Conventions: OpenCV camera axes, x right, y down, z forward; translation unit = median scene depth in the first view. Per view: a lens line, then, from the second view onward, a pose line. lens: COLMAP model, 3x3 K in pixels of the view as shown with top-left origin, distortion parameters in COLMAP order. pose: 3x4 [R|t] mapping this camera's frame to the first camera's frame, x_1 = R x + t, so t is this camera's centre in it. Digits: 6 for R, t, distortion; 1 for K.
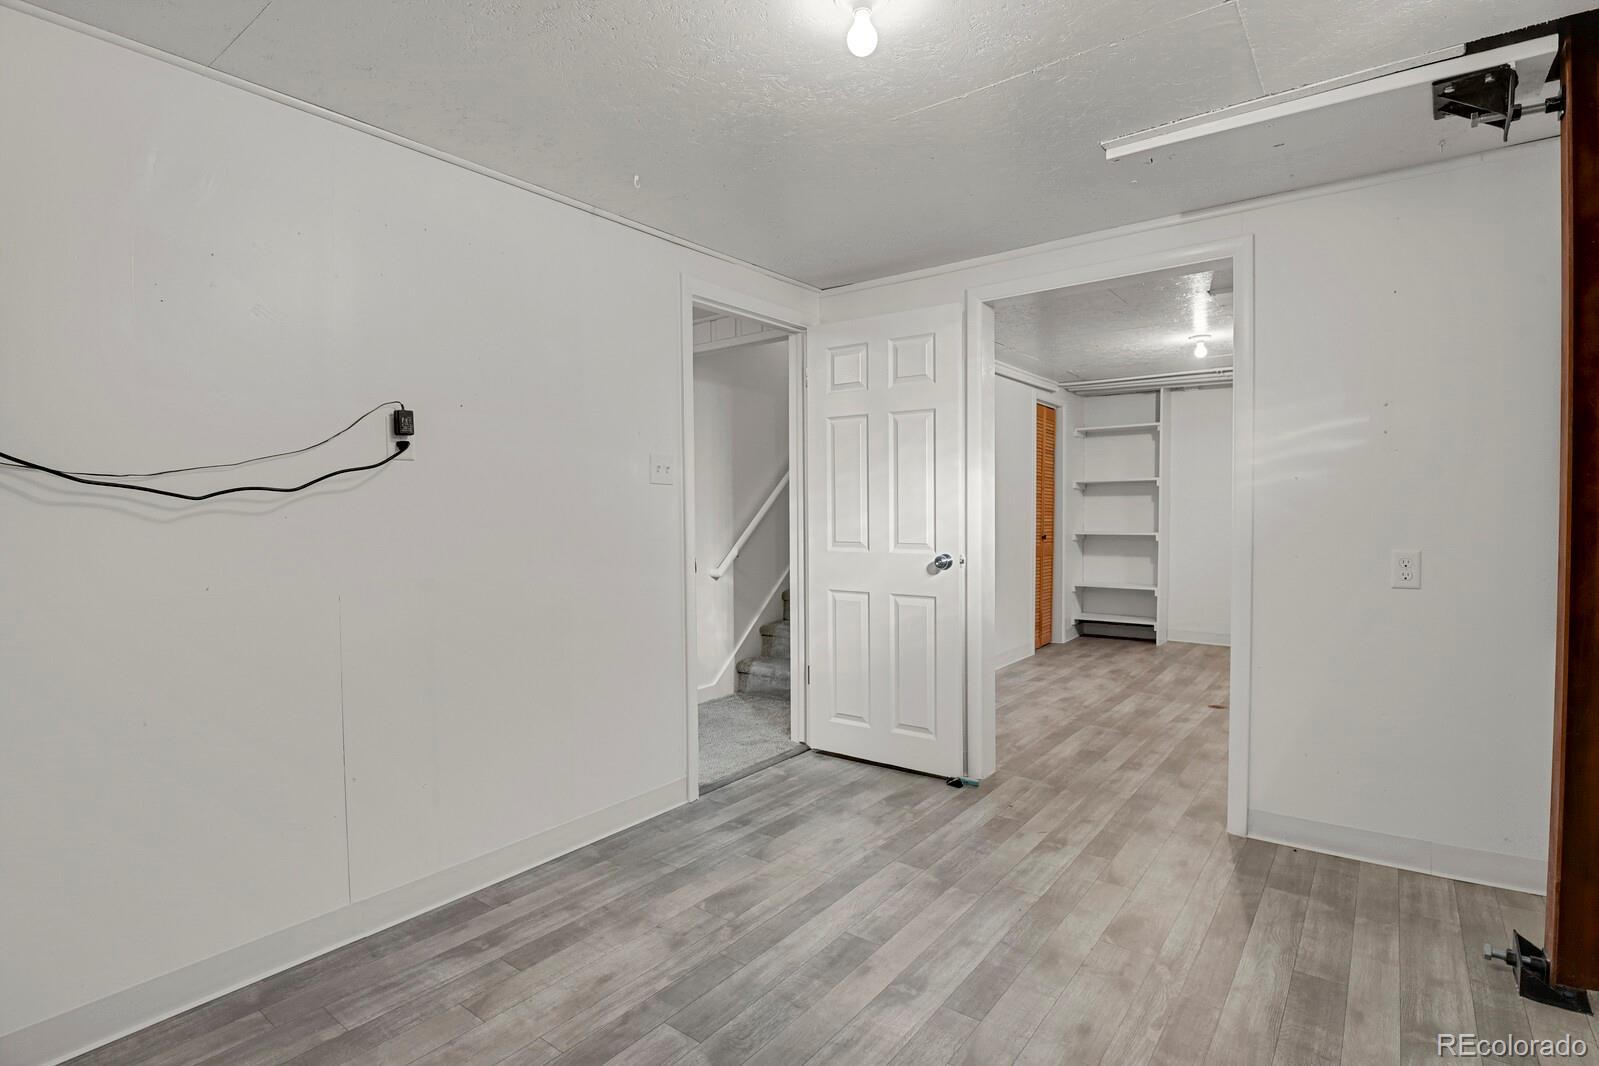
lens RADIAL K [[796.7, 0, 806.0], [0, 796.7, 531.0], [0, 0, 1]] dist [-0.013255, -0.007772]
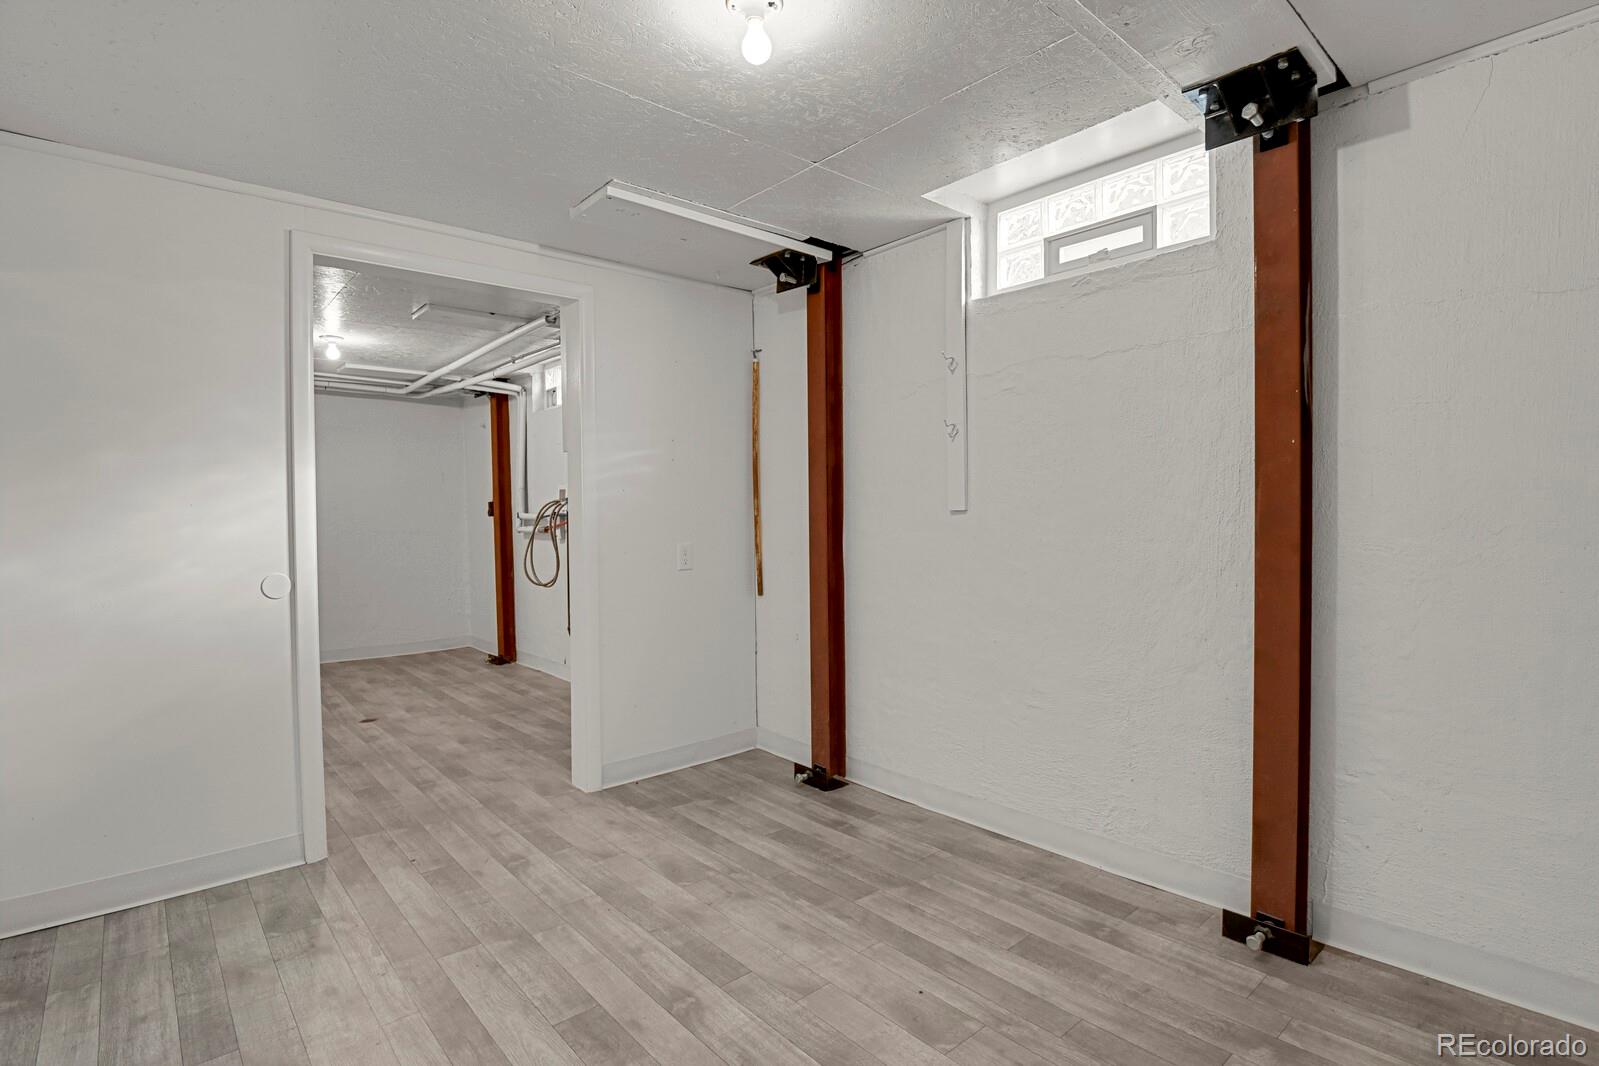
lens RADIAL K [[796.7, 0, 806.0], [0, 796.7, 531.0], [0, 0, 1]] dist [-0.013255, -0.007772]
pose [[0.185470, -0.014648, 0.982541, -0.613786], [0.034799, 0.999360, 0.008330, -0.002717], [-0.982034, 0.032647, 0.185861, 0.506538]]
